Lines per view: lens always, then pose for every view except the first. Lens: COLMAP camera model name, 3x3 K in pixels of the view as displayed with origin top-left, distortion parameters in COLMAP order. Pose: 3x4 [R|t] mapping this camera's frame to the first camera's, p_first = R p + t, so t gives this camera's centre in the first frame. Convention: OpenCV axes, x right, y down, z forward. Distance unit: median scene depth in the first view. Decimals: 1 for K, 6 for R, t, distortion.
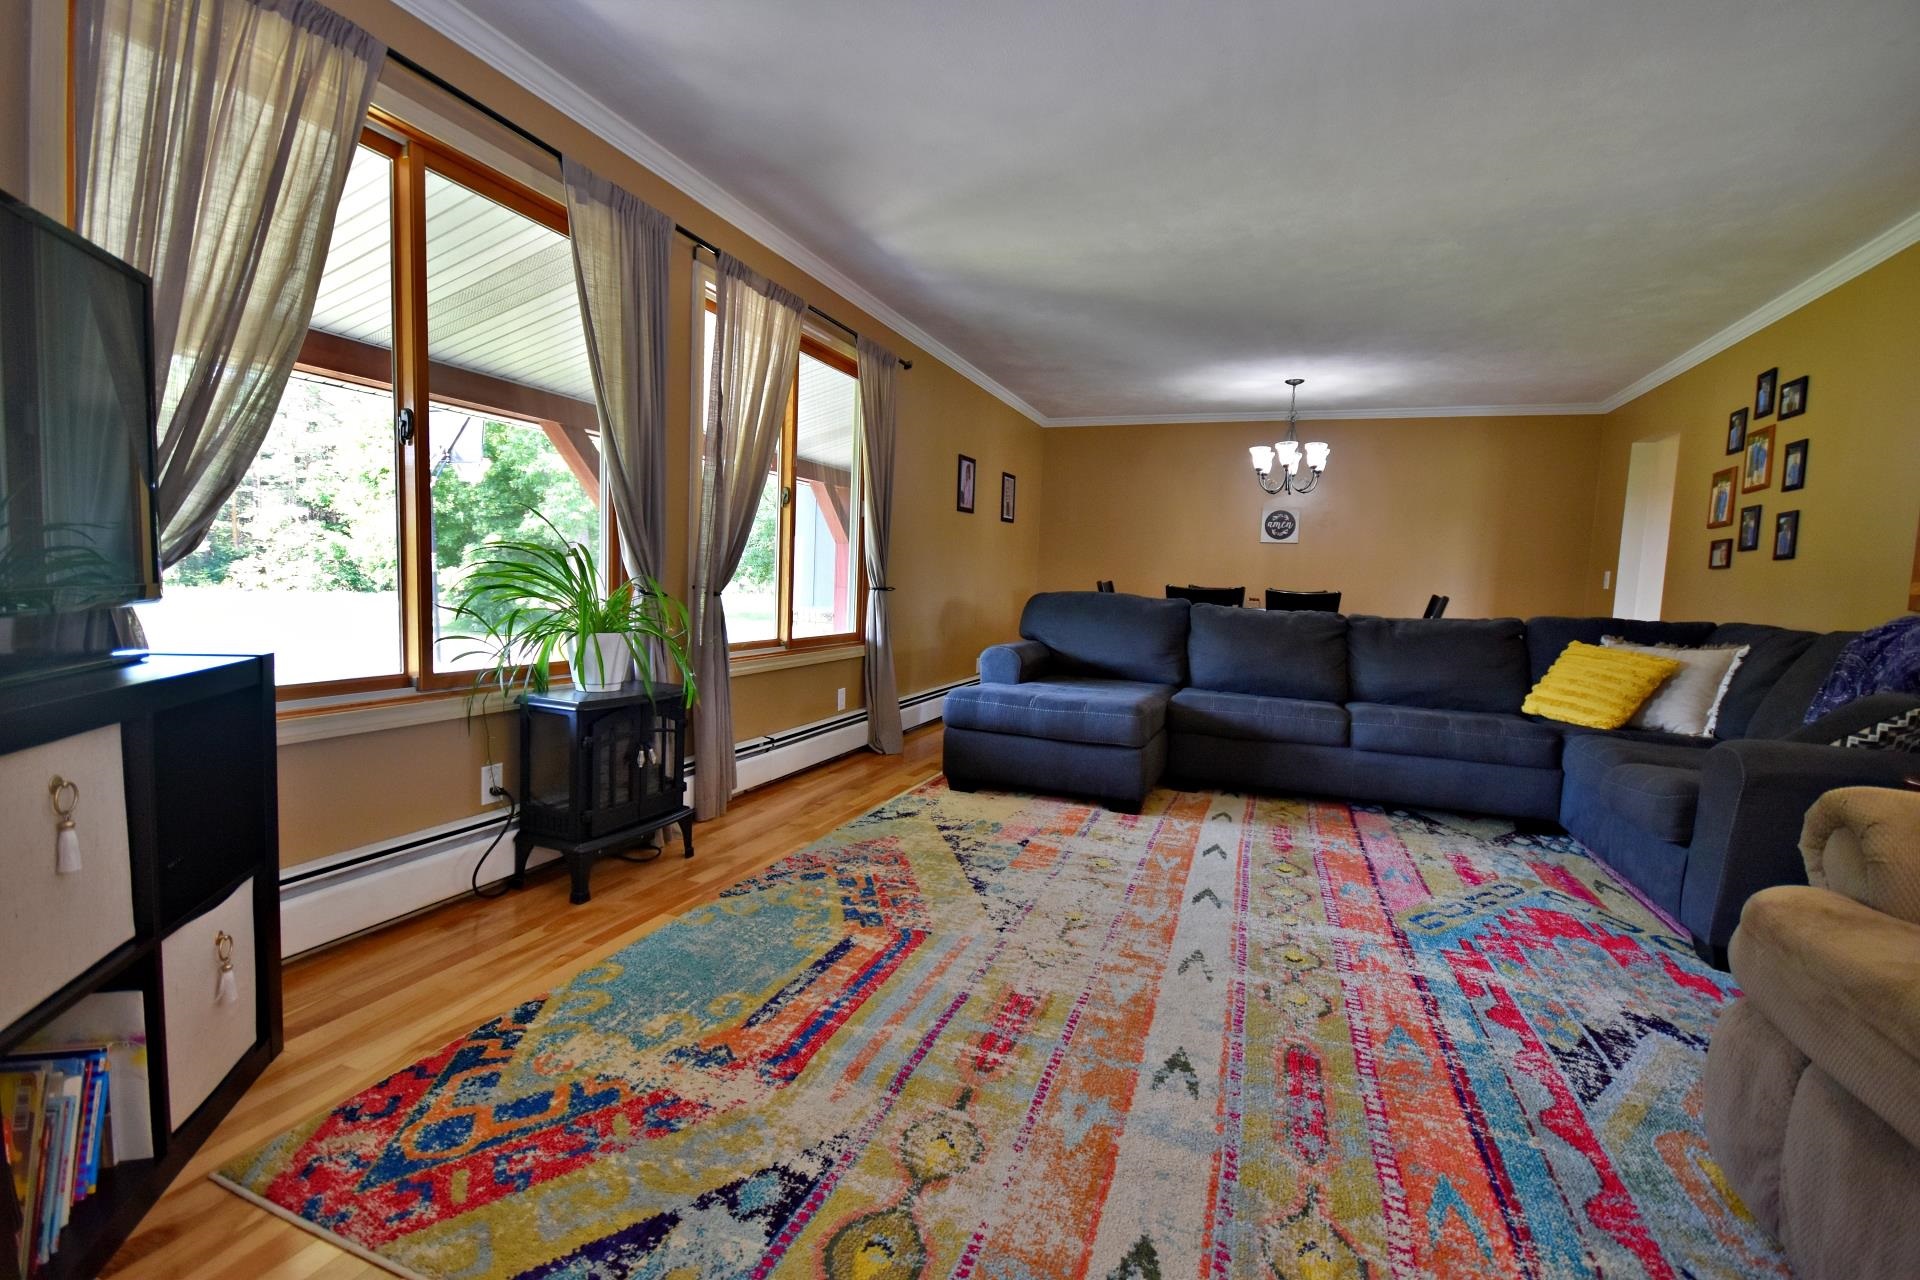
lens RADIAL K [[841.6, 0, 958.0], [0, 841.6, 657.0], [0, 0, 1]] dist [-0.000659, -0.006113]
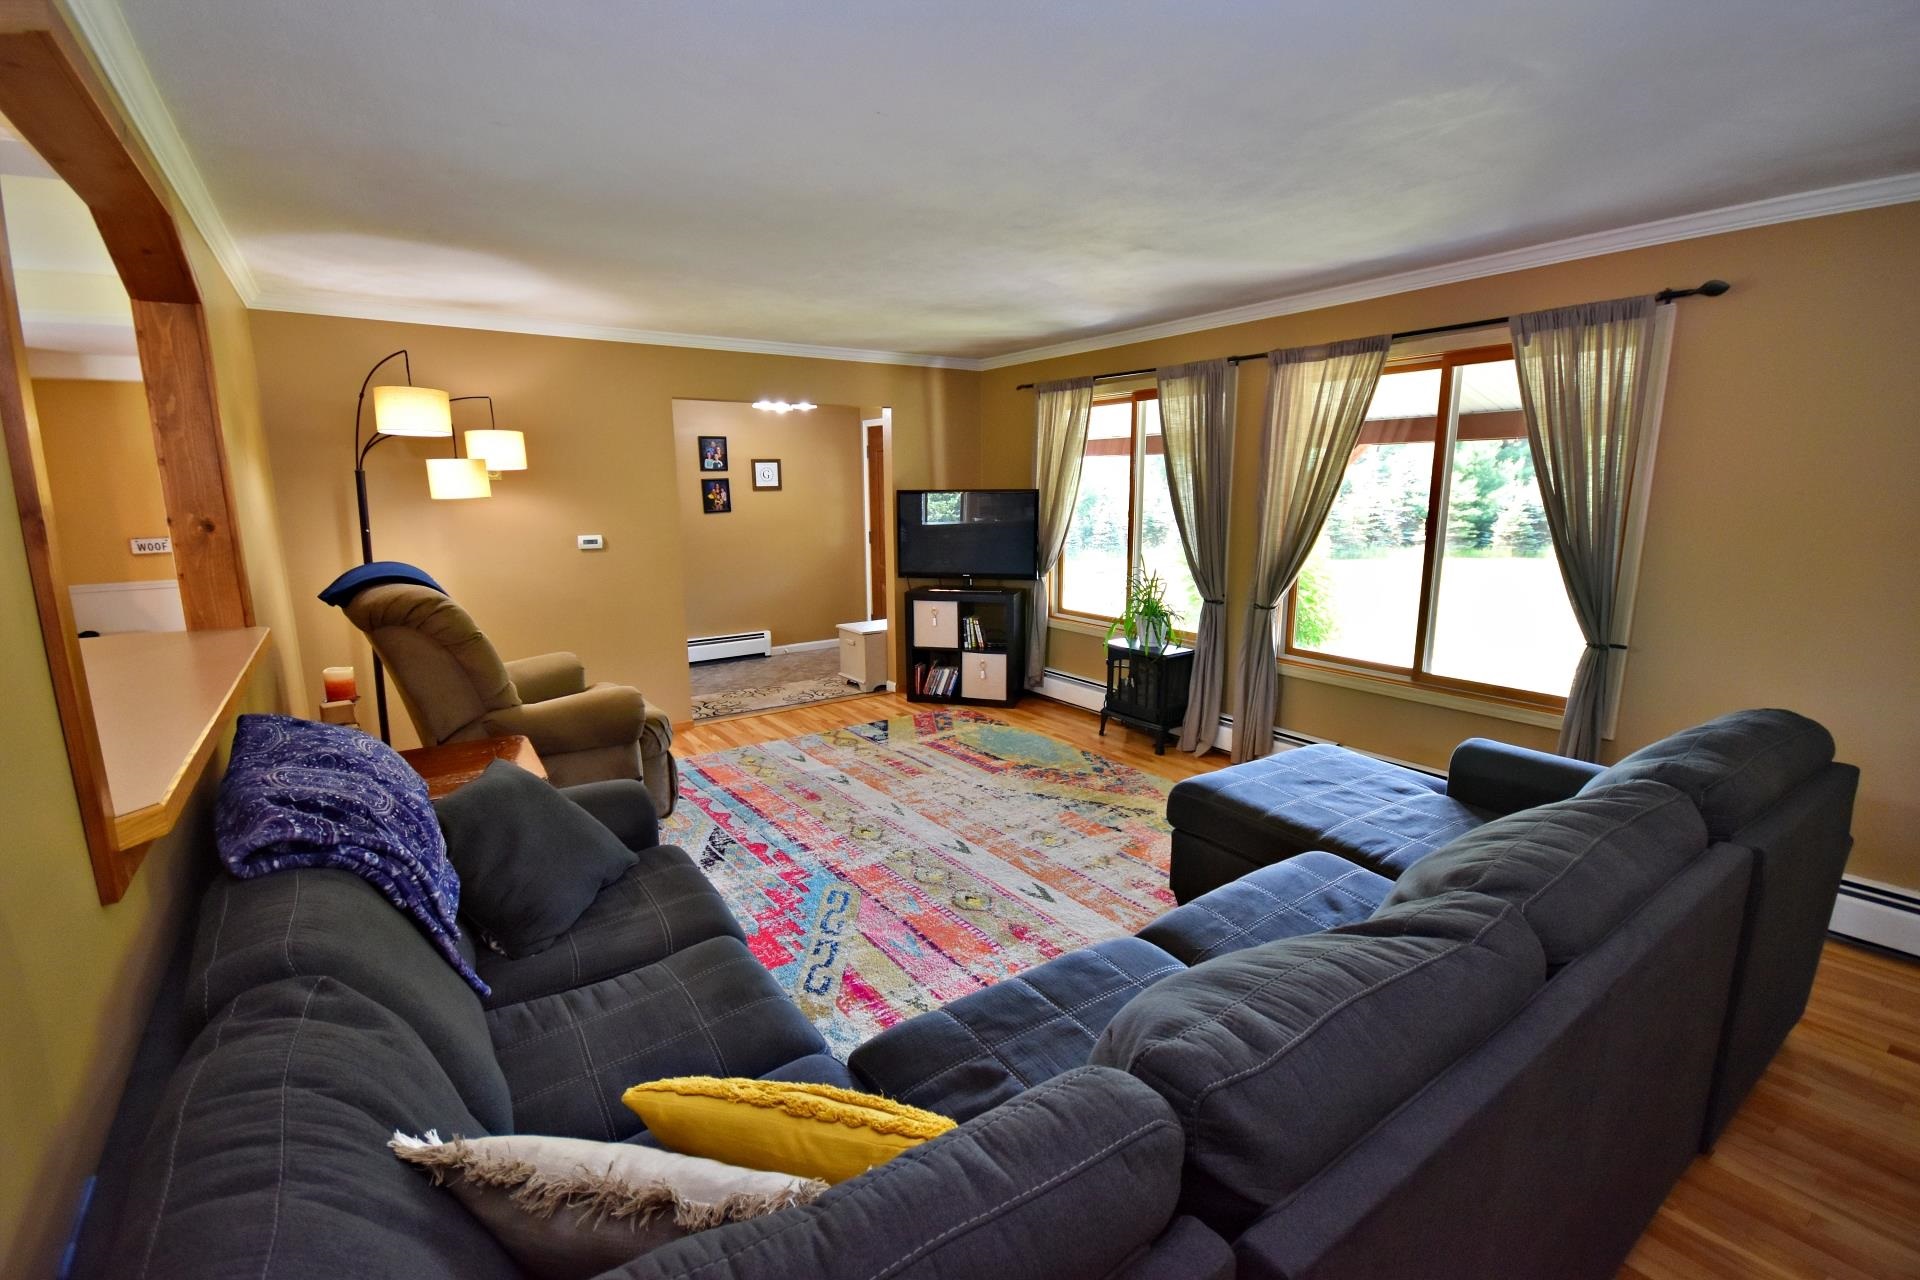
lens RADIAL K [[841.6, 0, 955.1], [0, 841.6, 649.8], [0, 0, 1]] dist [-0.000659, -0.006113]
pose [[-0.558150, 0.128543, -0.819723, 1.779871], [-0.089436, 0.972851, 0.213453, -0.407361], [0.824906, 0.192452, -0.531501, 2.145881]]
